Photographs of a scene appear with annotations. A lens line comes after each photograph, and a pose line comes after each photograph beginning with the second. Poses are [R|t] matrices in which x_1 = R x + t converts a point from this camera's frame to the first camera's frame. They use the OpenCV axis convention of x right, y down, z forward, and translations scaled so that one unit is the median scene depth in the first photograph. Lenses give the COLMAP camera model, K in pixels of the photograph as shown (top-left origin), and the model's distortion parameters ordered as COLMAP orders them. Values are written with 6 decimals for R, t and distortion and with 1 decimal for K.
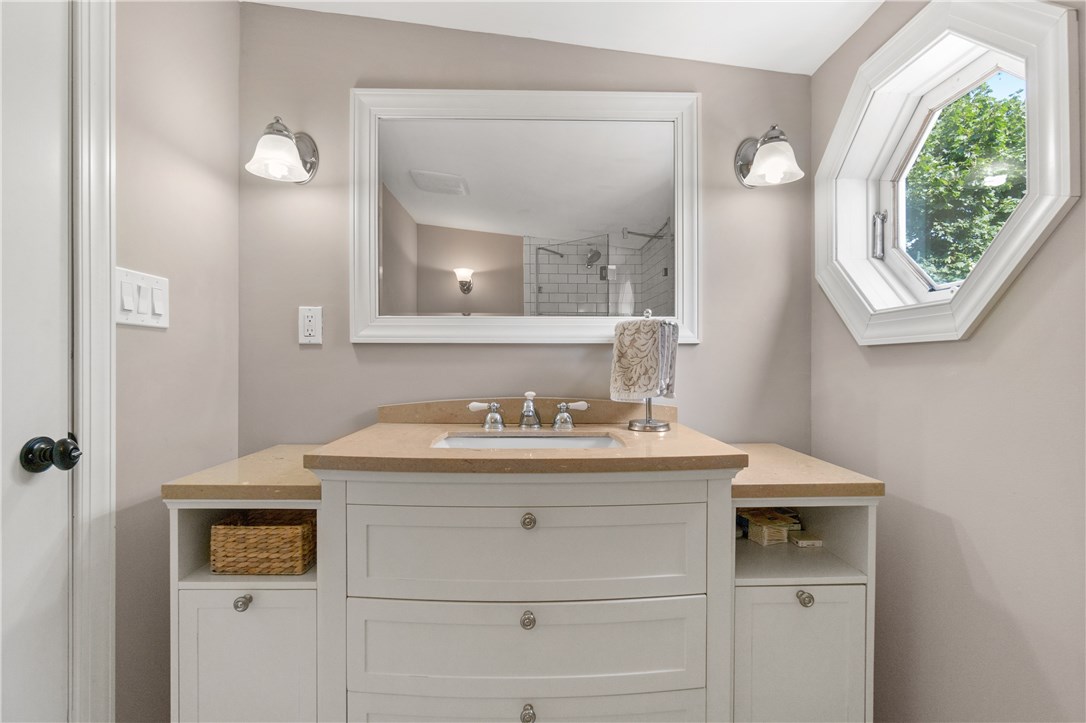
lens RADIAL K [[492.3, 0, 545.3], [0, 492.3, 364.4], [0, 0, 1]] dist [-0.000787, -0.000106]
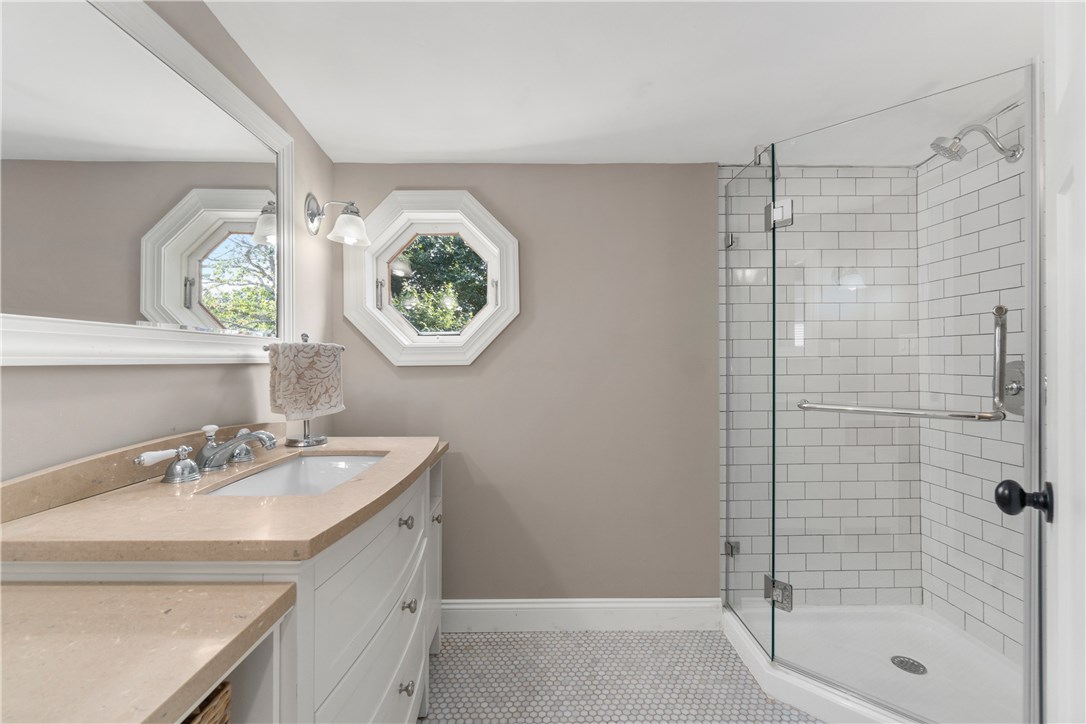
lens RADIAL K [[474.0, 0, 543.1], [0, 474.0, 359.7], [0, 0, 1]] dist [0.000252, 0.000011]
pose [[0.022902, 0.000908, 0.999737, -0.855467], [0.007999, 0.999967, -0.001091, -0.050216], [-0.999706, 0.008022, 0.022894, 0.472450]]
